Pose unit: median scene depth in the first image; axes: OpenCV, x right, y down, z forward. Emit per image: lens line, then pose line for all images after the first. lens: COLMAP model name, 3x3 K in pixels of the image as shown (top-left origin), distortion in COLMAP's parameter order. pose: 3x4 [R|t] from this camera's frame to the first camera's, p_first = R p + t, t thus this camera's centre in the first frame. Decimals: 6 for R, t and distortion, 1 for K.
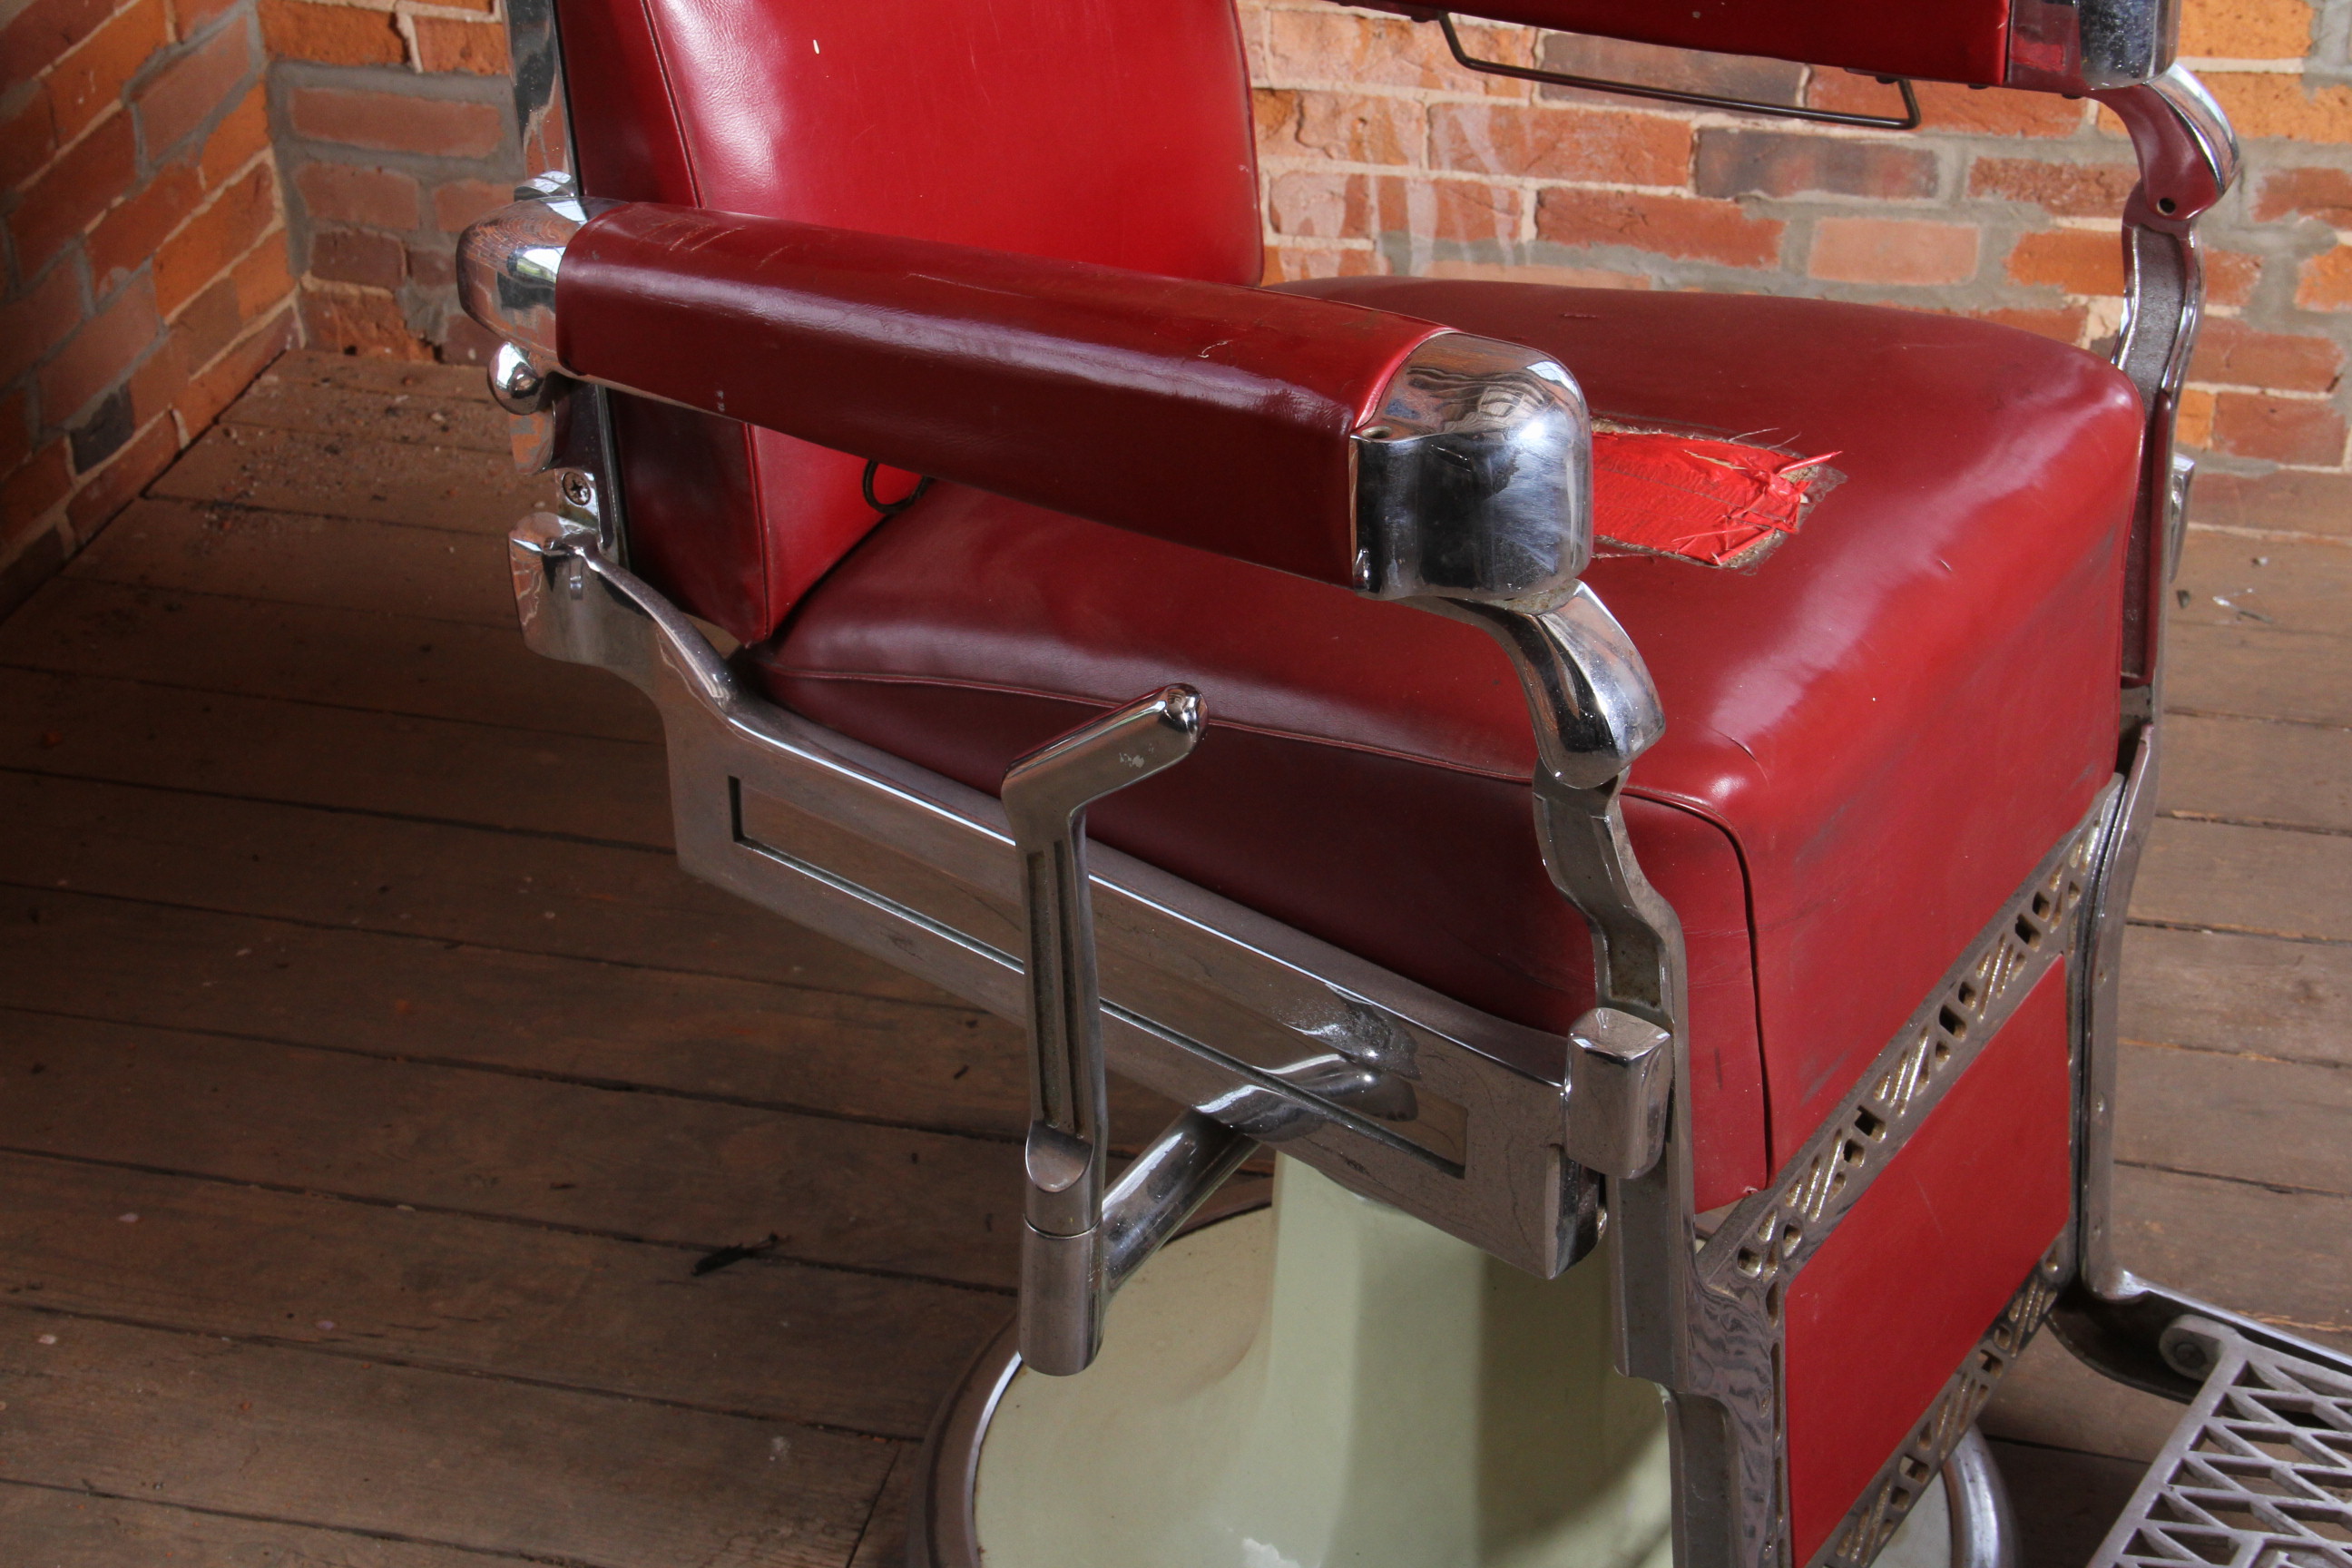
lens RADIAL K [[3813.6, 0, 1174.2], [0, 3813.6, 776.9], [0, 0, 1]] dist [0.208961, 0.000000]
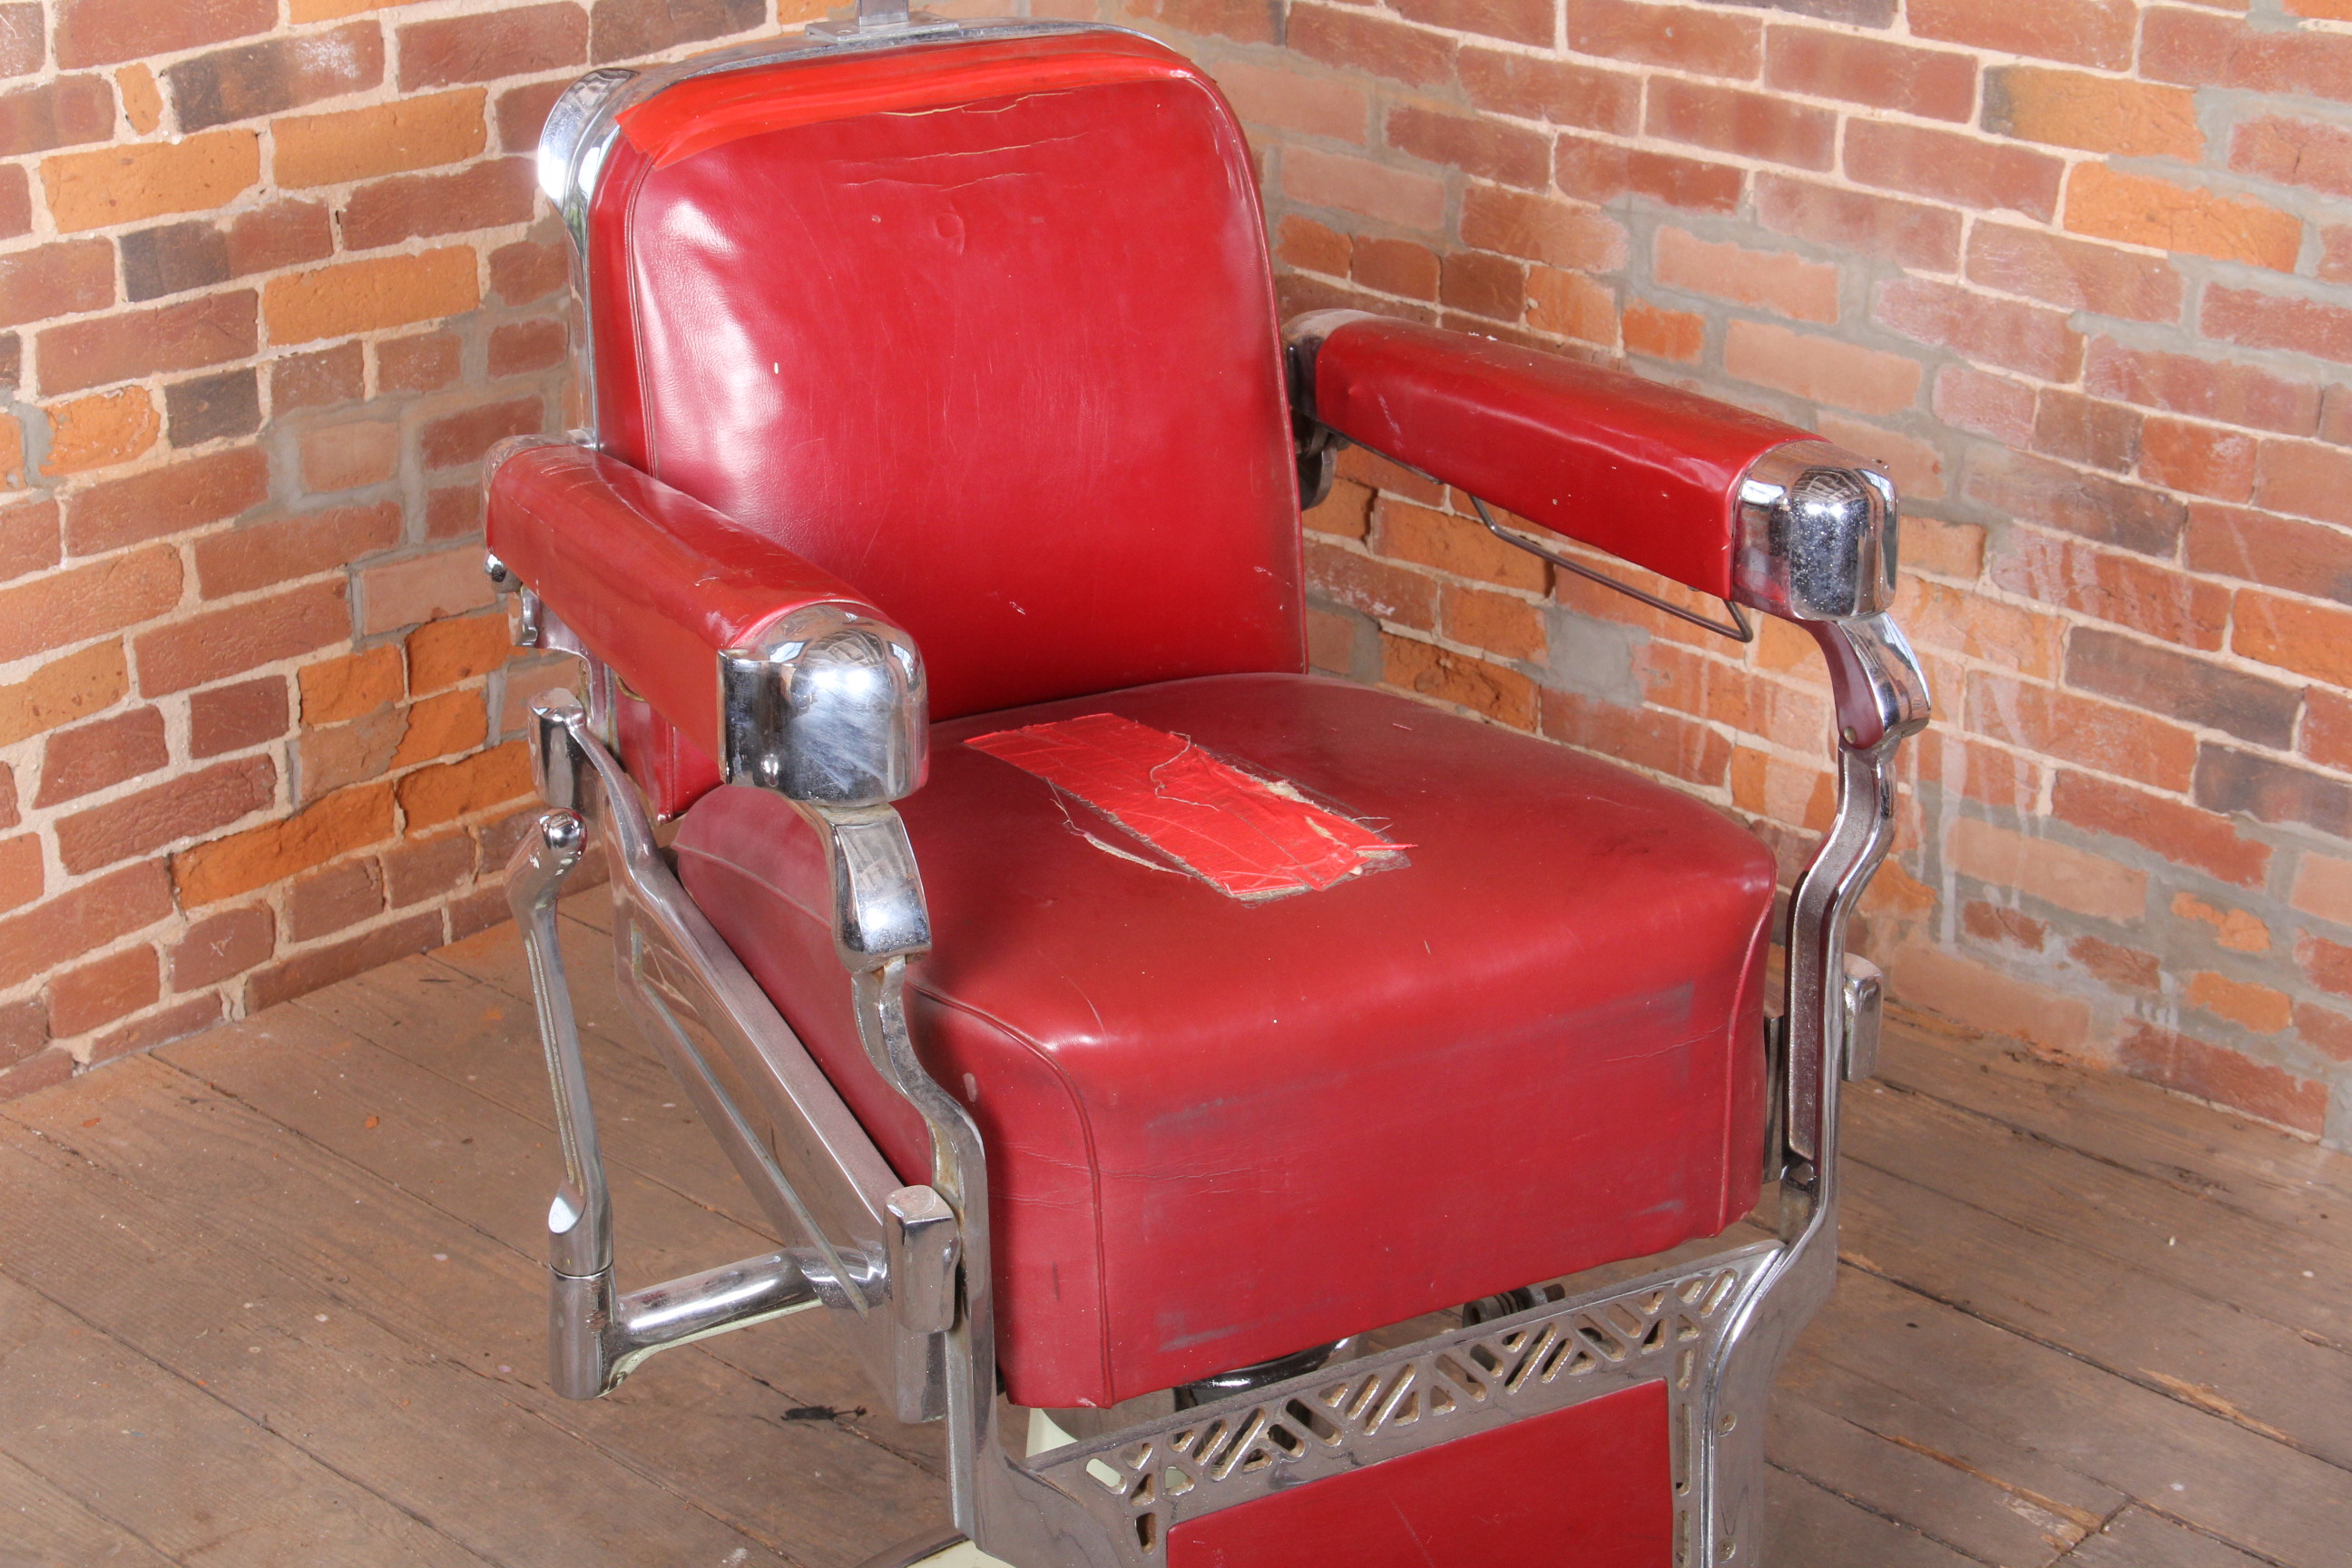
lens RADIAL K [[3899.6, 0, 1185.8], [0, 3899.6, 786.7], [0, 0, 1]] dist [0.221077, 0.000000]
pose [[0.882659, 0.212064, -0.419455, 0.339611], [-0.273453, 0.957540, -0.091325, 0.014917], [0.382278, 0.195310, 0.903171, -0.061625]]
